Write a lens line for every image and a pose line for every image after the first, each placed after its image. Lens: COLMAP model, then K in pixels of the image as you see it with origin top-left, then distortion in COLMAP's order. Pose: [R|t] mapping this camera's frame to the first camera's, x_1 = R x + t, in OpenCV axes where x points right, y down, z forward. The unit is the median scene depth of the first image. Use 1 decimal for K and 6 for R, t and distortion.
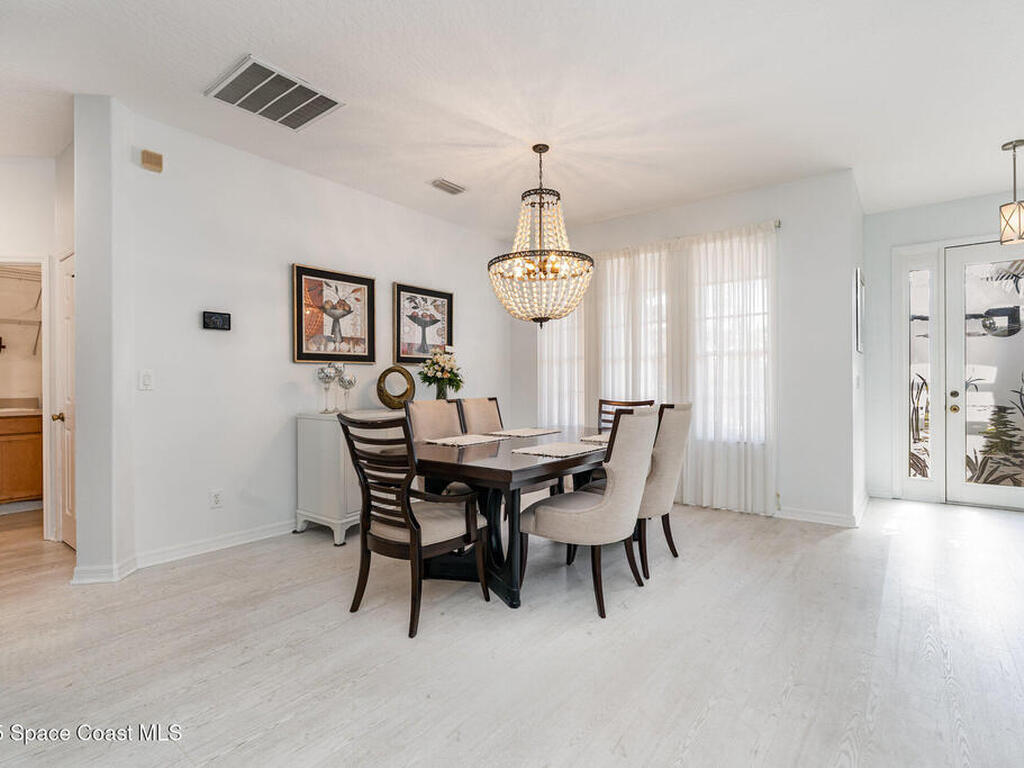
lens RADIAL K [[528.6, 0, 508.2], [0, 528.6, 383.6], [0, 0, 1]] dist [-0.005387, -0.000277]
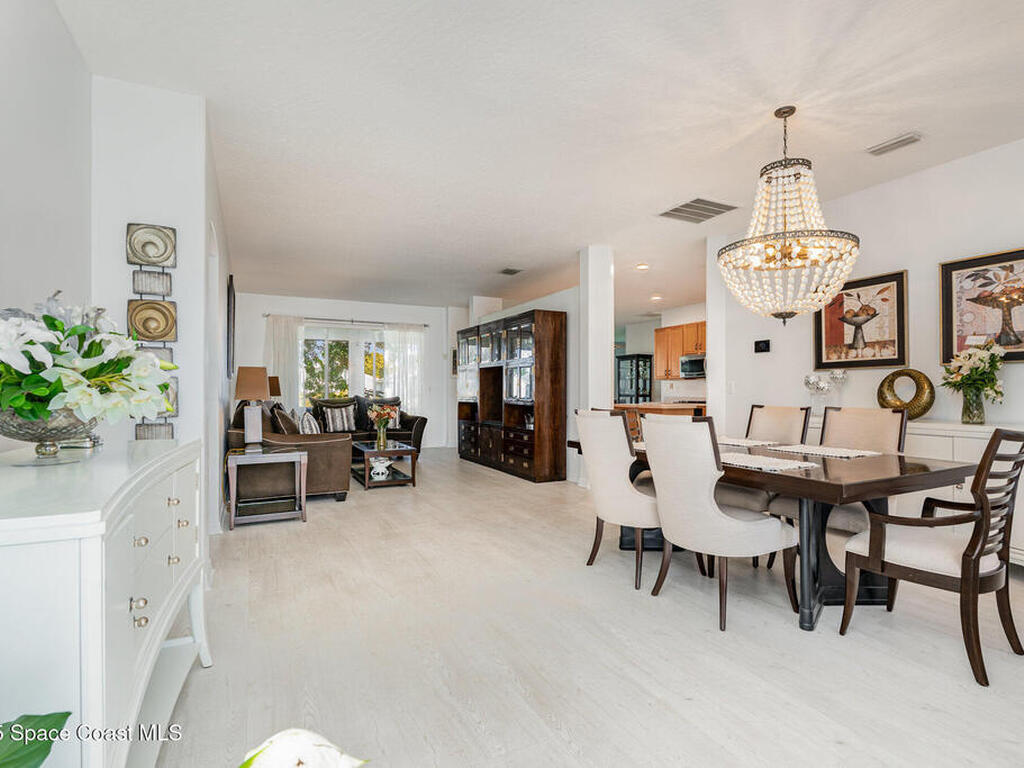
lens RADIAL K [[528.6, 0, 510.3], [0, 528.6, 385.0], [0, 0, 1]] dist [-0.005387, -0.000277]
pose [[-0.448551, -0.005596, -0.893740, 0.875938], [0.001214, 0.999976, -0.006871, -0.002570], [0.893757, -0.004167, -0.448533, 0.855027]]
